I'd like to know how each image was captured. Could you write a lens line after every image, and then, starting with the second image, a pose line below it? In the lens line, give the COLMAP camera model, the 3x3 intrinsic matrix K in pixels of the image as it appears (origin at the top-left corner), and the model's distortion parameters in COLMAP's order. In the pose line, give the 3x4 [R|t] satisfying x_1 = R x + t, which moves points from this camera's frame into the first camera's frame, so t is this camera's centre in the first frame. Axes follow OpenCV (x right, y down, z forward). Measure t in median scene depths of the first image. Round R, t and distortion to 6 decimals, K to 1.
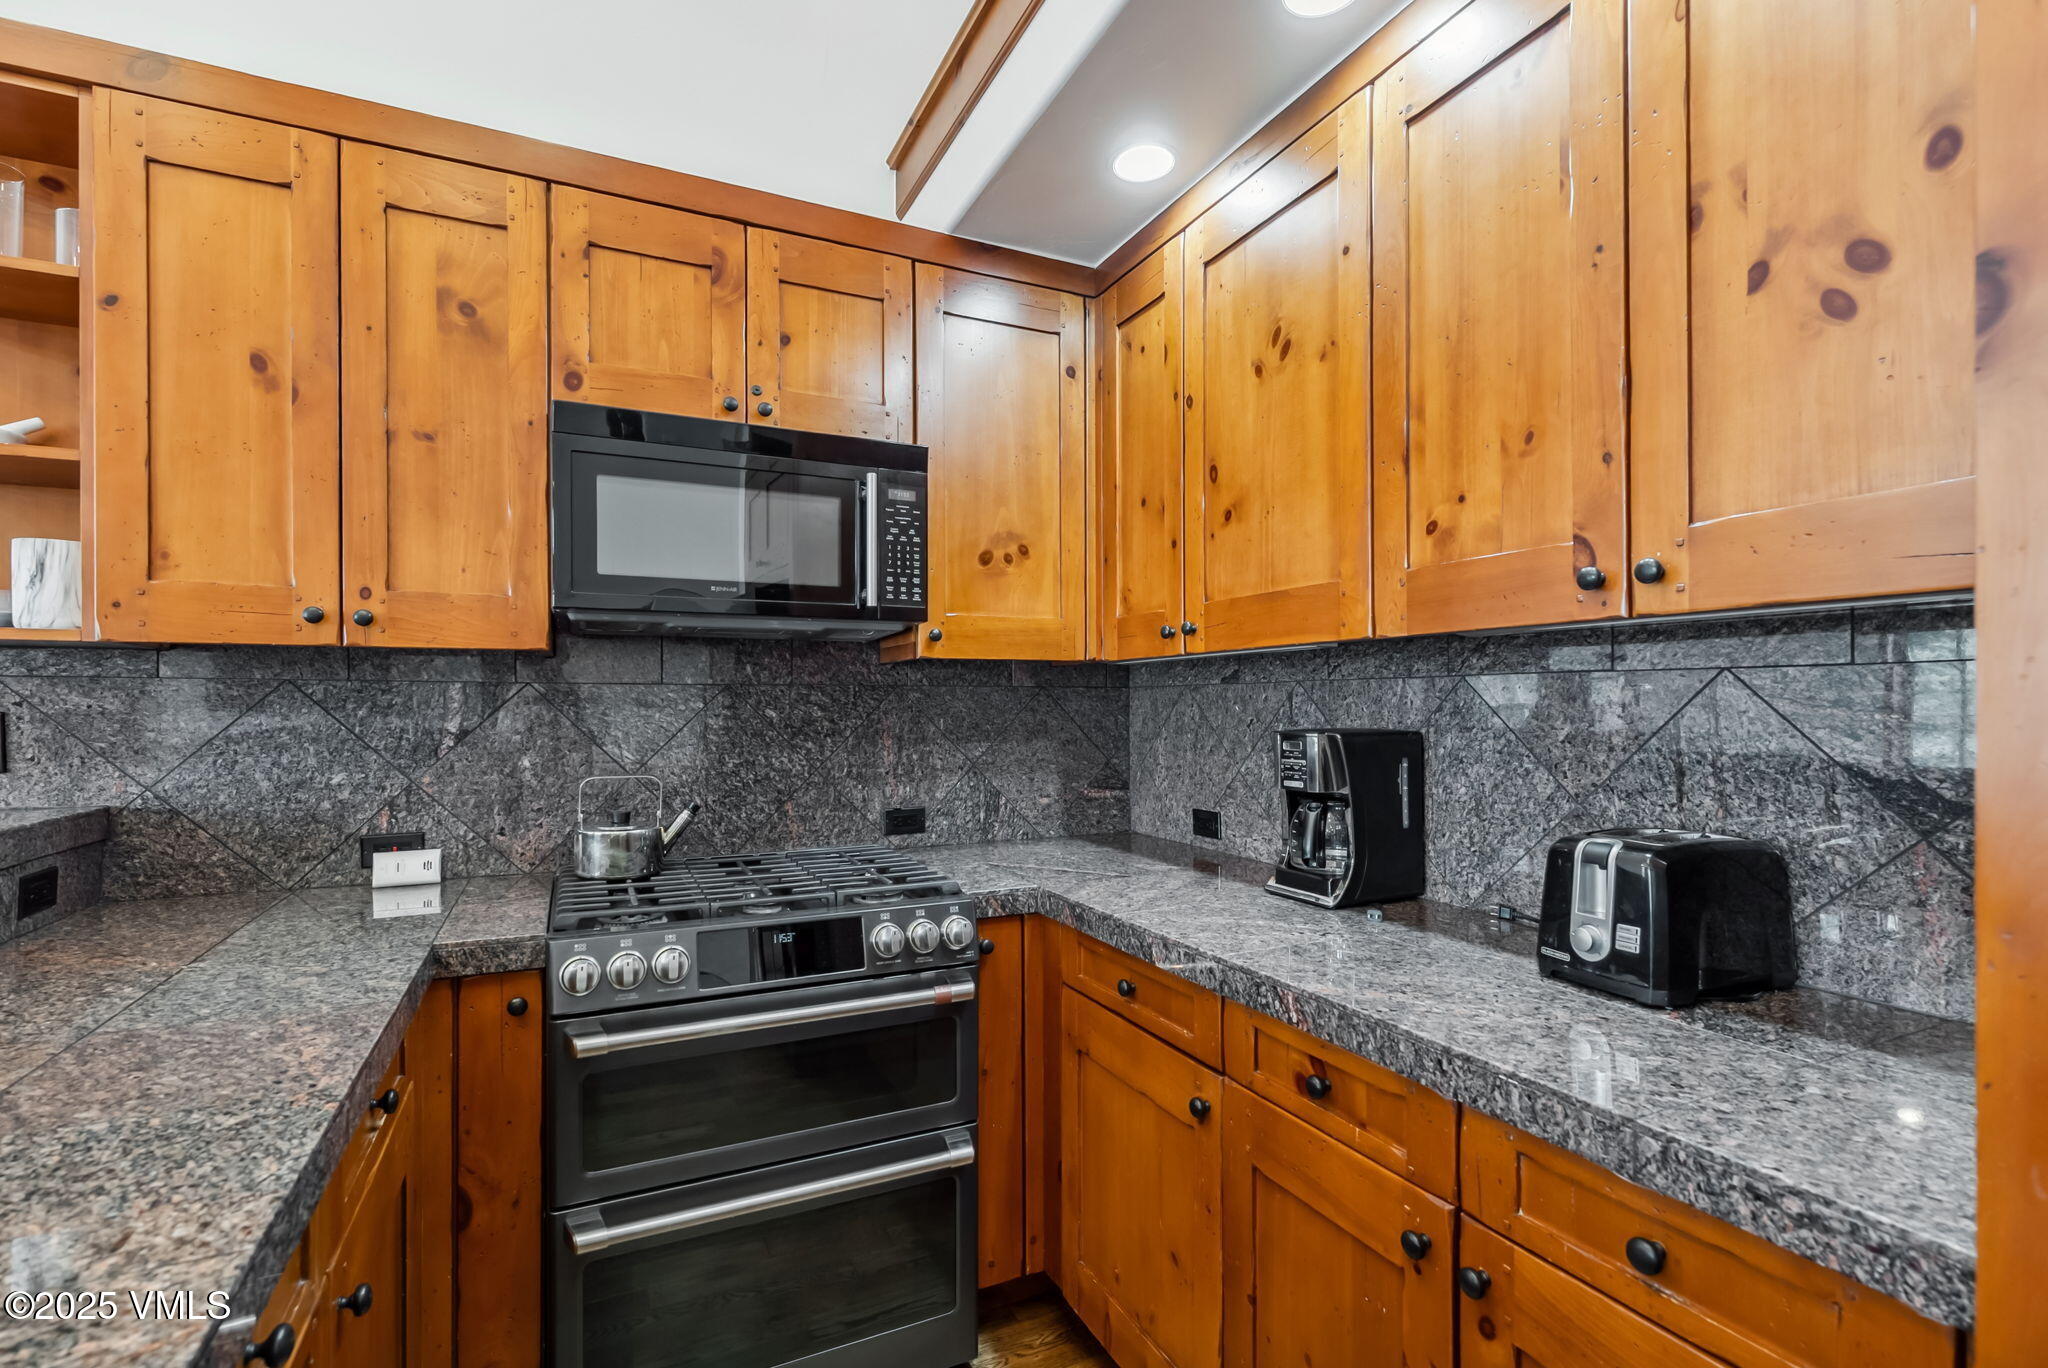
lens RADIAL K [[927.8, 0, 1024.0], [0, 927.8, 684.0], [0, 0, 1]] dist [-0.000019, -0.000271]
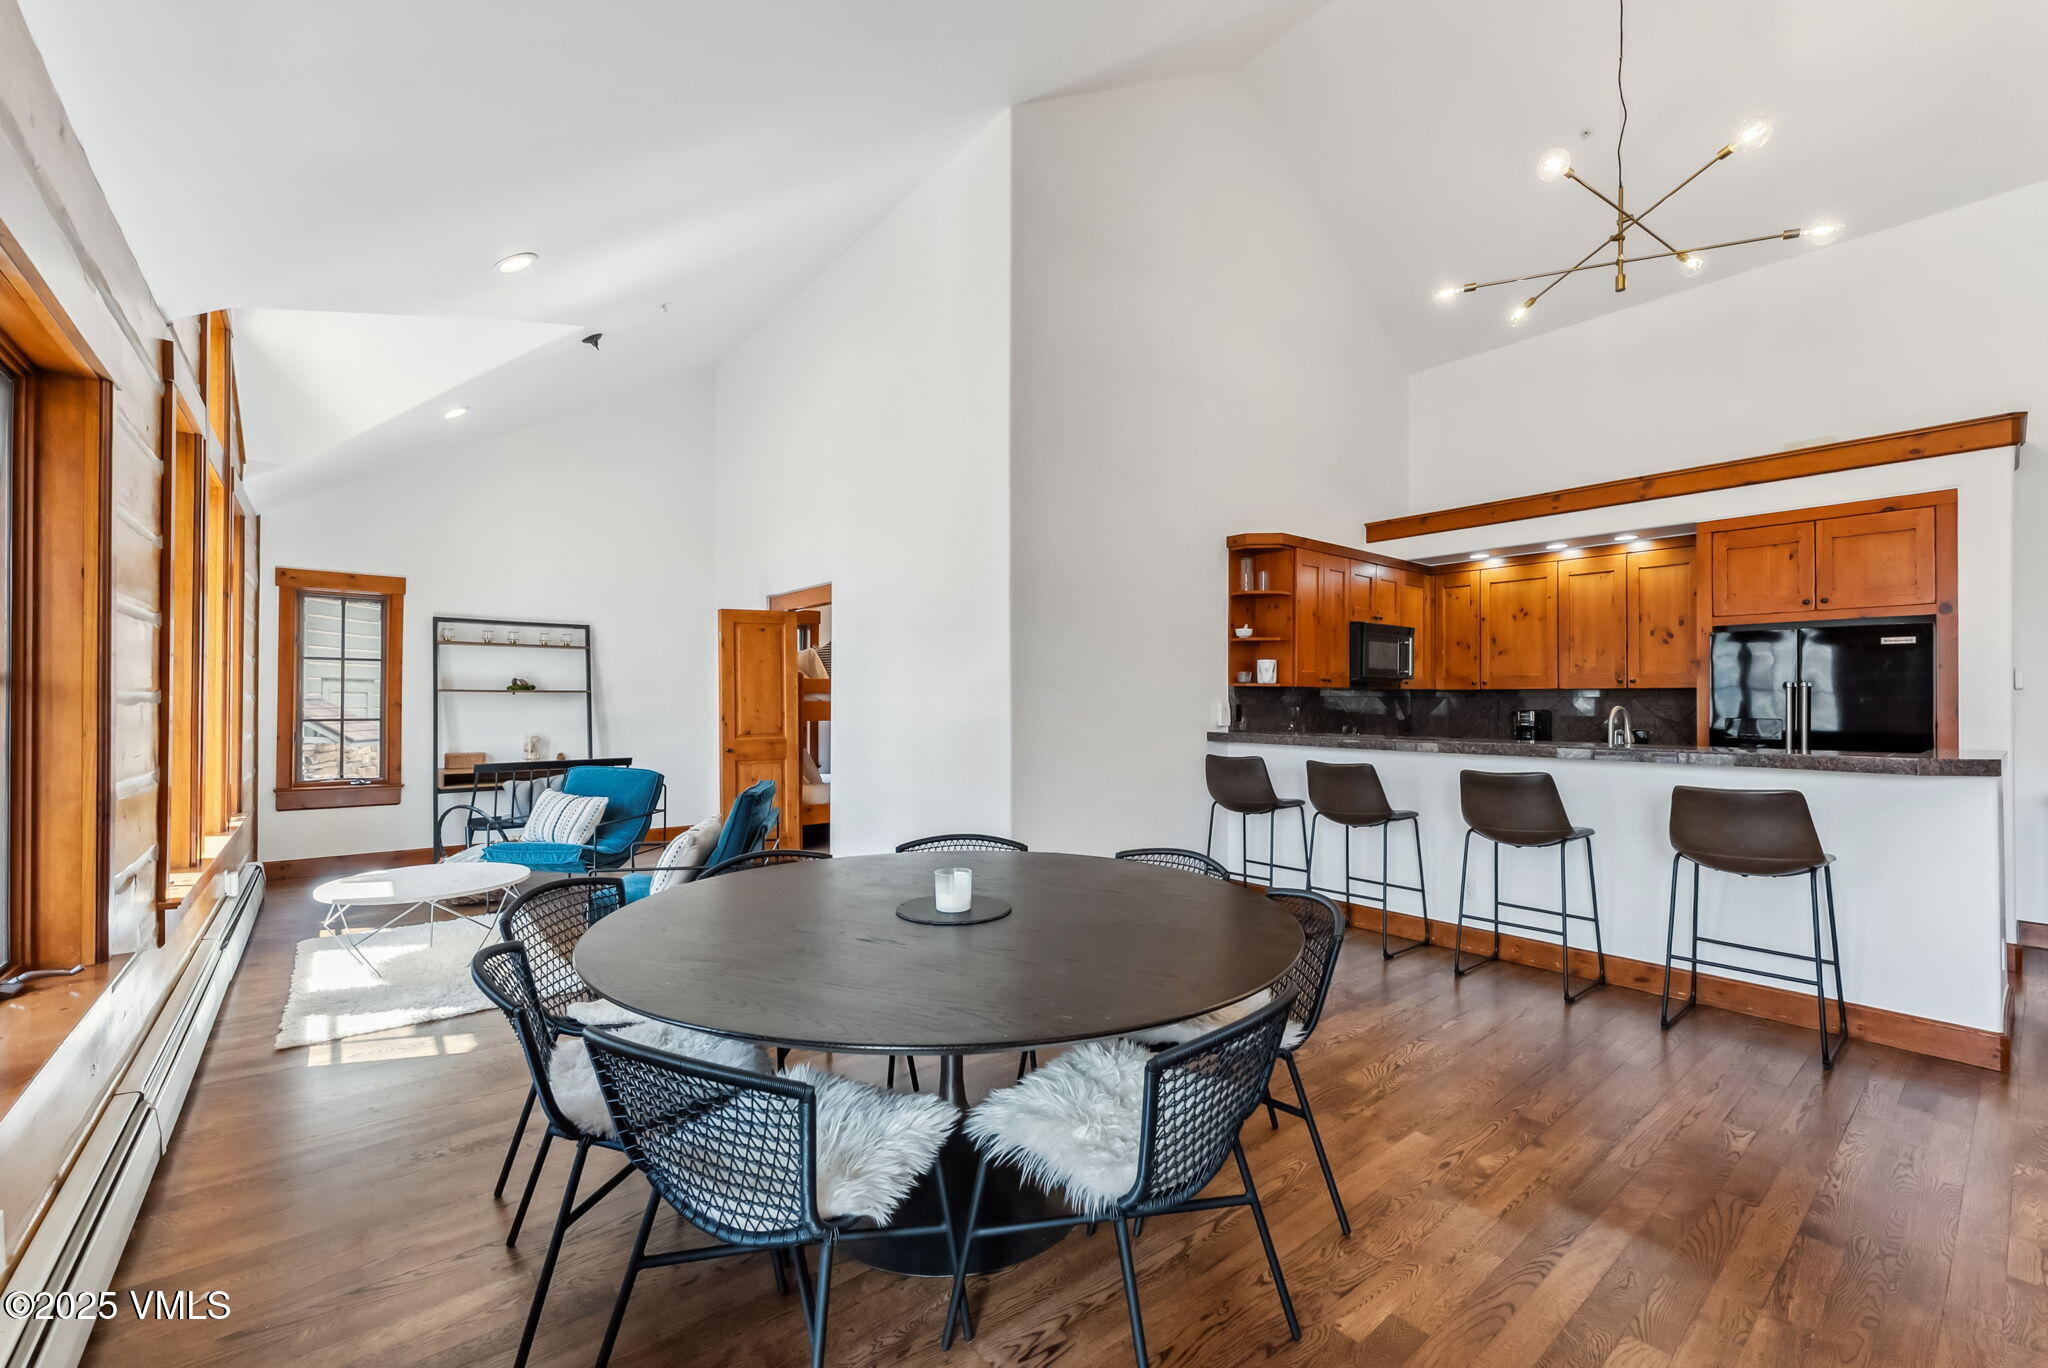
lens RADIAL K [[824.3, 0, 1024.0], [0, 824.3, 684.0], [0, 0, 1]] dist [0.000578, -0.000173]
pose [[0.971744, 0.009691, 0.235839, -2.482578], [-0.010127, 0.999949, 0.000635, -0.040615], [-0.235820, -0.003006, 0.971792, -1.815298]]
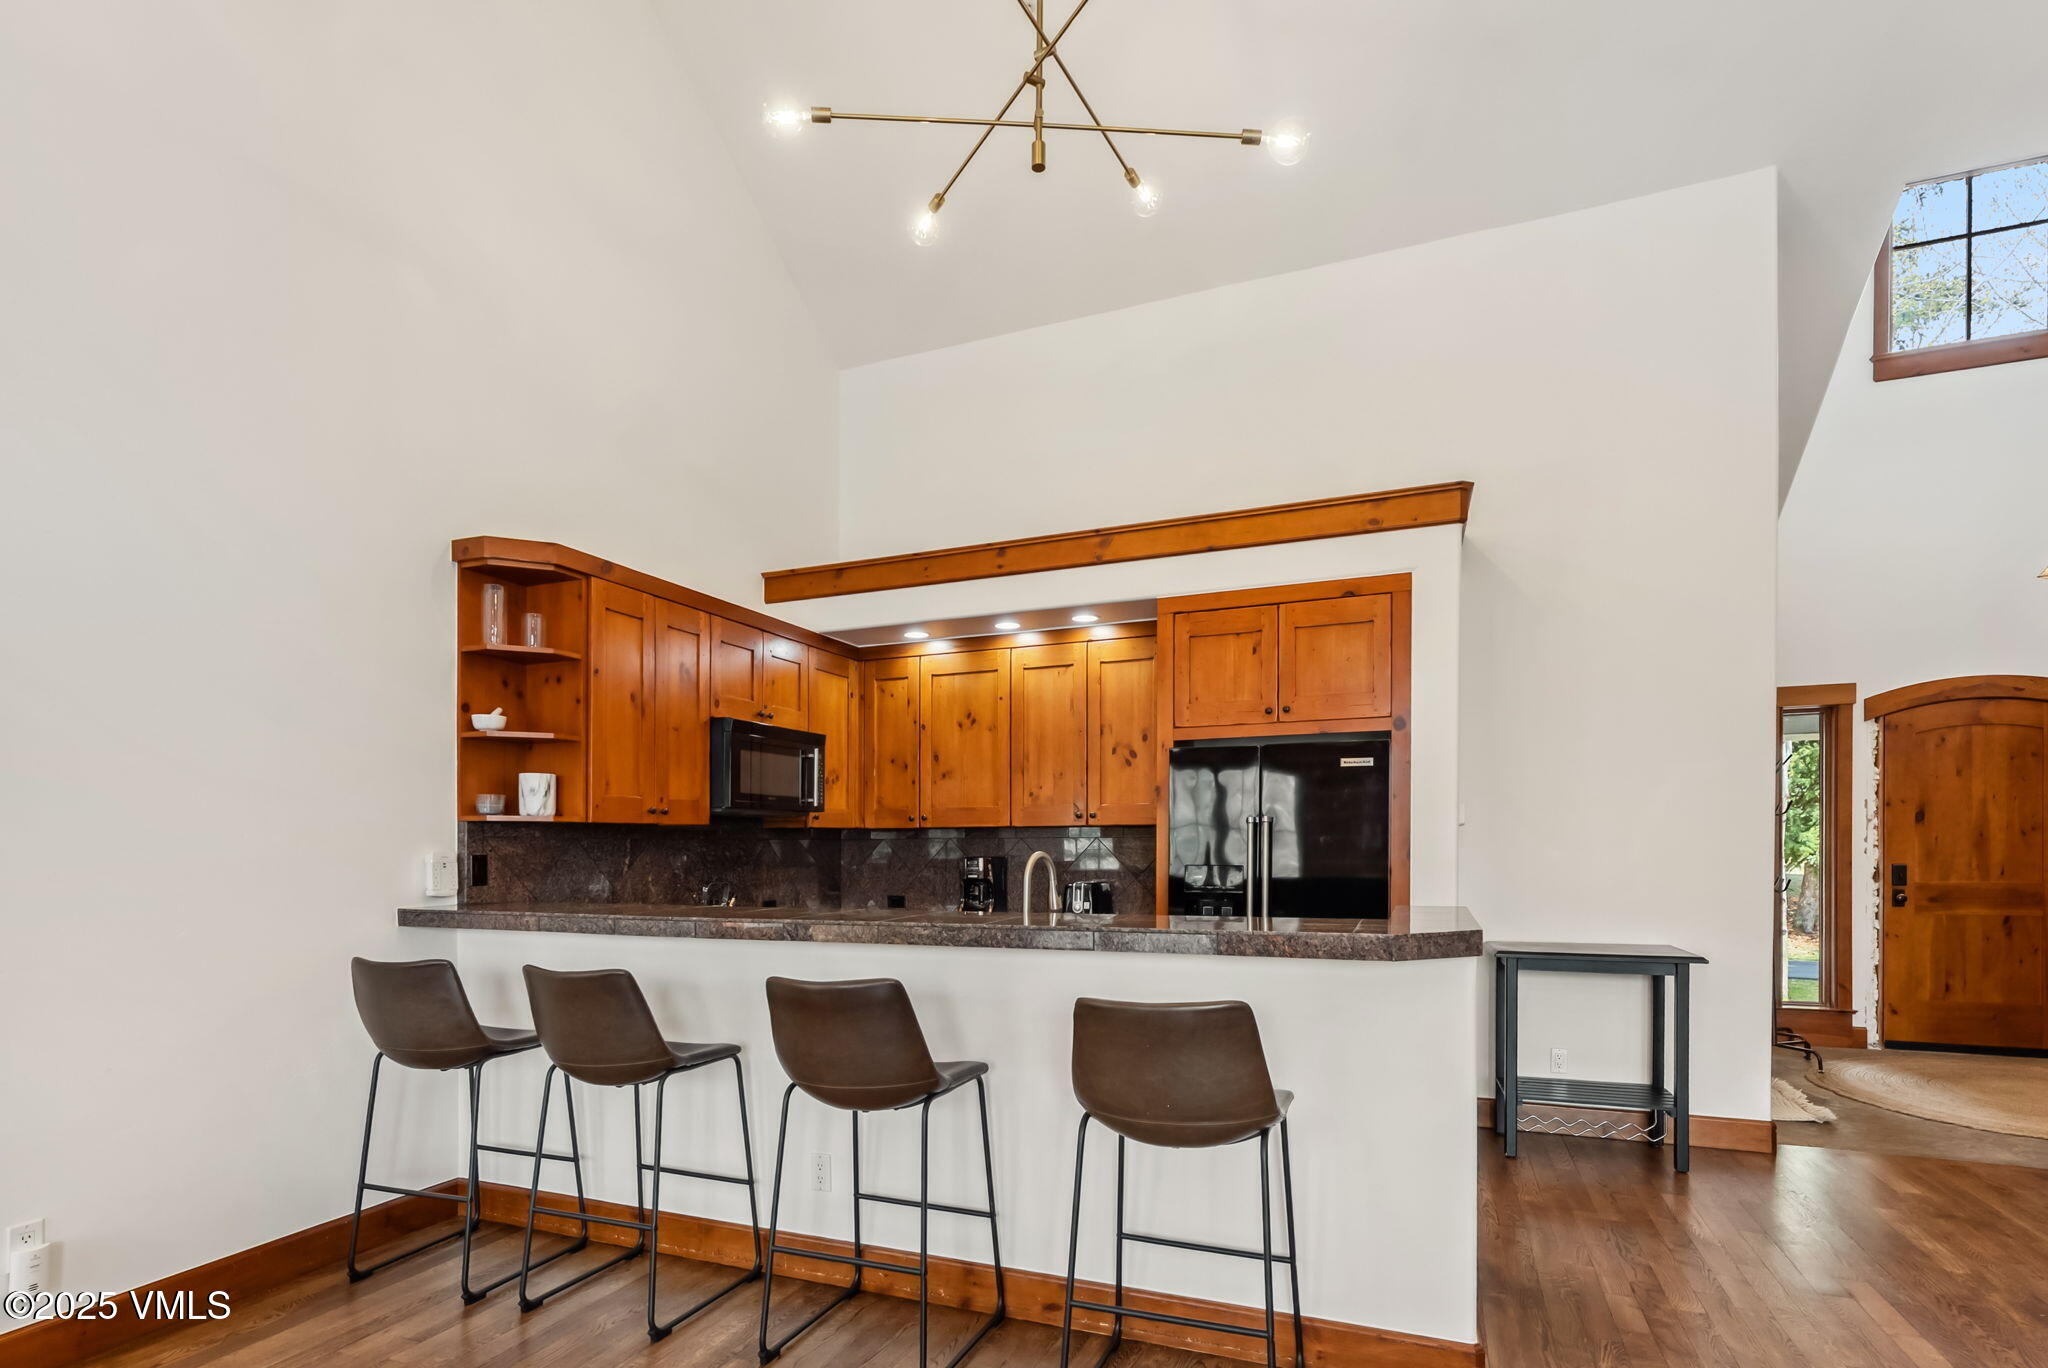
lens RADIAL K [[991.5, 0, 1017.9], [0, 991.5, 838.9], [0, 0, 1]] dist [0.001171, 0.000027]
pose [[0.737072, 0.000414, 0.675814, -1.555434], [-0.009692, 0.999903, 0.009958, -0.033491], [-0.675745, -0.013890, 0.737005, -1.238641]]
